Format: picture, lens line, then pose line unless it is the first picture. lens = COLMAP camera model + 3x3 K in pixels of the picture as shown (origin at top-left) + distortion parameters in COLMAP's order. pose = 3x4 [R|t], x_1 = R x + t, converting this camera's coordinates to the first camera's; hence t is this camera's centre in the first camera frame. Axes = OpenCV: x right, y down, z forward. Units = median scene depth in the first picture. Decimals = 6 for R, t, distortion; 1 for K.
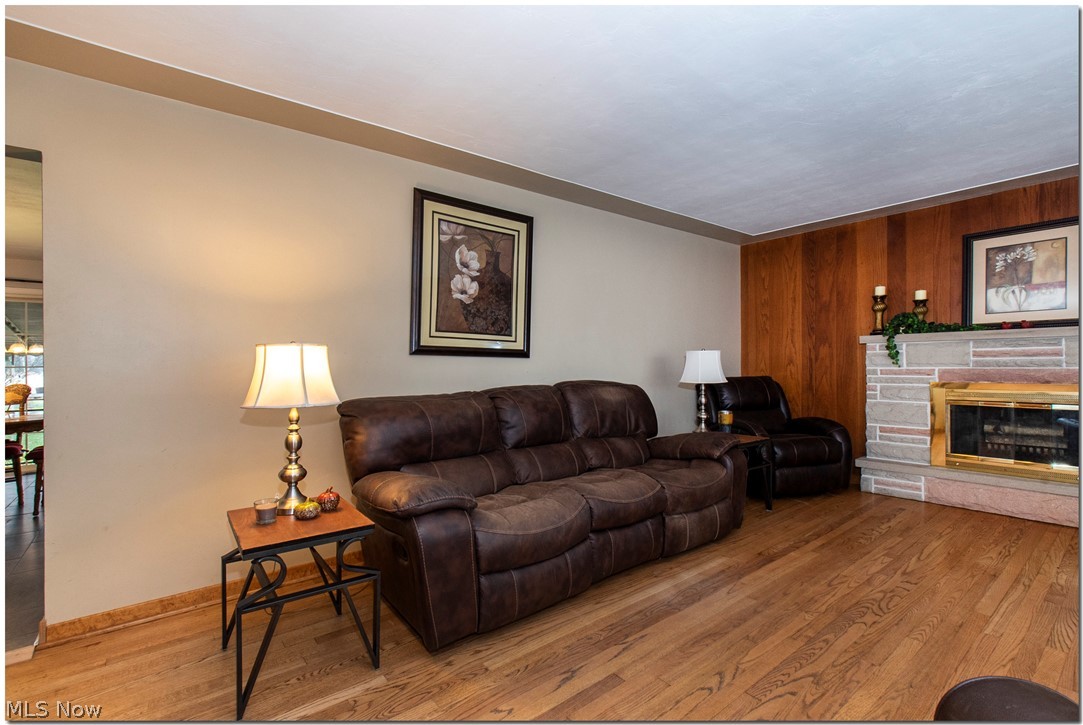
lens RADIAL K [[488.9, 0, 548.0], [0, 488.9, 380.7], [0, 0, 1]] dist [0.001507, 0.000118]
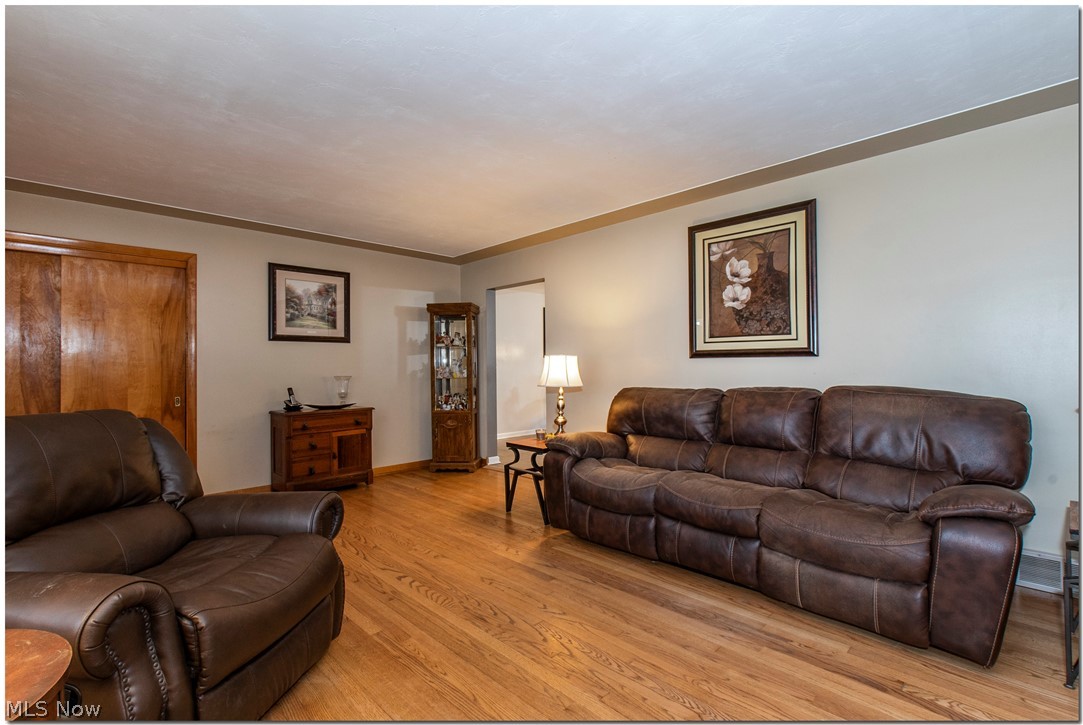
lens RADIAL K [[490.6, 0, 543.7], [0, 490.6, 387.1], [0, 0, 1]] dist [0.001391, 0.000063]
pose [[0.089749, 0.039926, -0.995164, 0.830041], [-0.017984, 0.999098, 0.038462, -0.016915], [0.995802, 0.014445, 0.090386, 0.432521]]
